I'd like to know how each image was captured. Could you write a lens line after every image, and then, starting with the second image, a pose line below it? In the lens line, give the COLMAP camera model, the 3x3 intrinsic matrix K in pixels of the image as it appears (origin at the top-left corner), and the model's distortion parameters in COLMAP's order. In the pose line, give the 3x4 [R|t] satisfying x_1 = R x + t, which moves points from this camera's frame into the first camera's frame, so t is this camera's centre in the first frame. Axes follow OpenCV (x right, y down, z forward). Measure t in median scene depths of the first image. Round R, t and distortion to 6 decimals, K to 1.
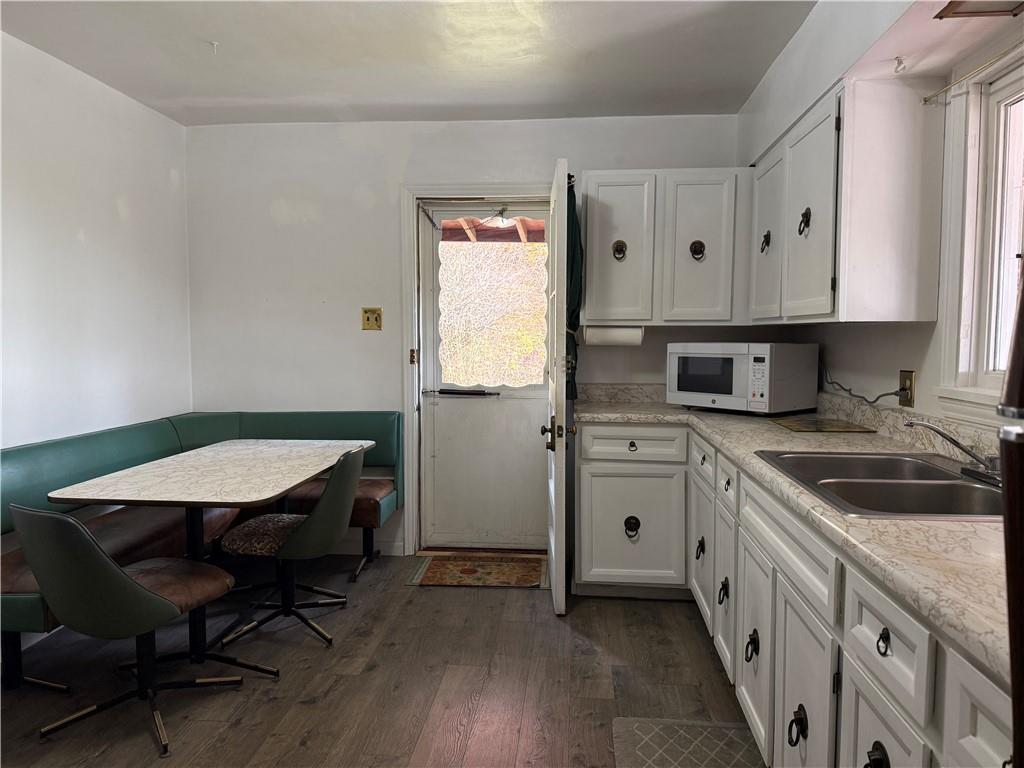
lens RADIAL K [[727.6, 0, 512.0], [0, 727.6, 384.0], [0, 0, 1]] dist [0.027521, -0.005441]
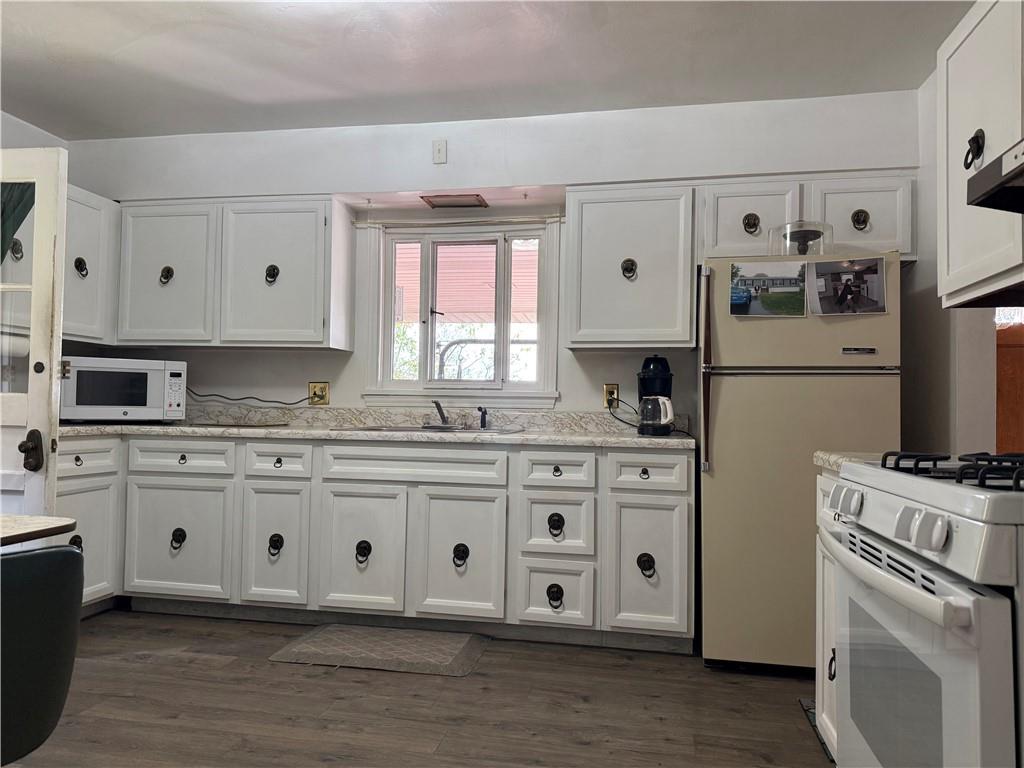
lens RADIAL K [[727.6, 0, 512.0], [0, 727.6, 384.0], [0, 0, 1]] dist [0.027521, -0.005441]
pose [[0.106390, 0.030444, 0.993858, -0.771270], [0.050043, 0.998101, -0.035930, 0.050618], [-0.993064, 0.053558, 0.104664, 0.338102]]
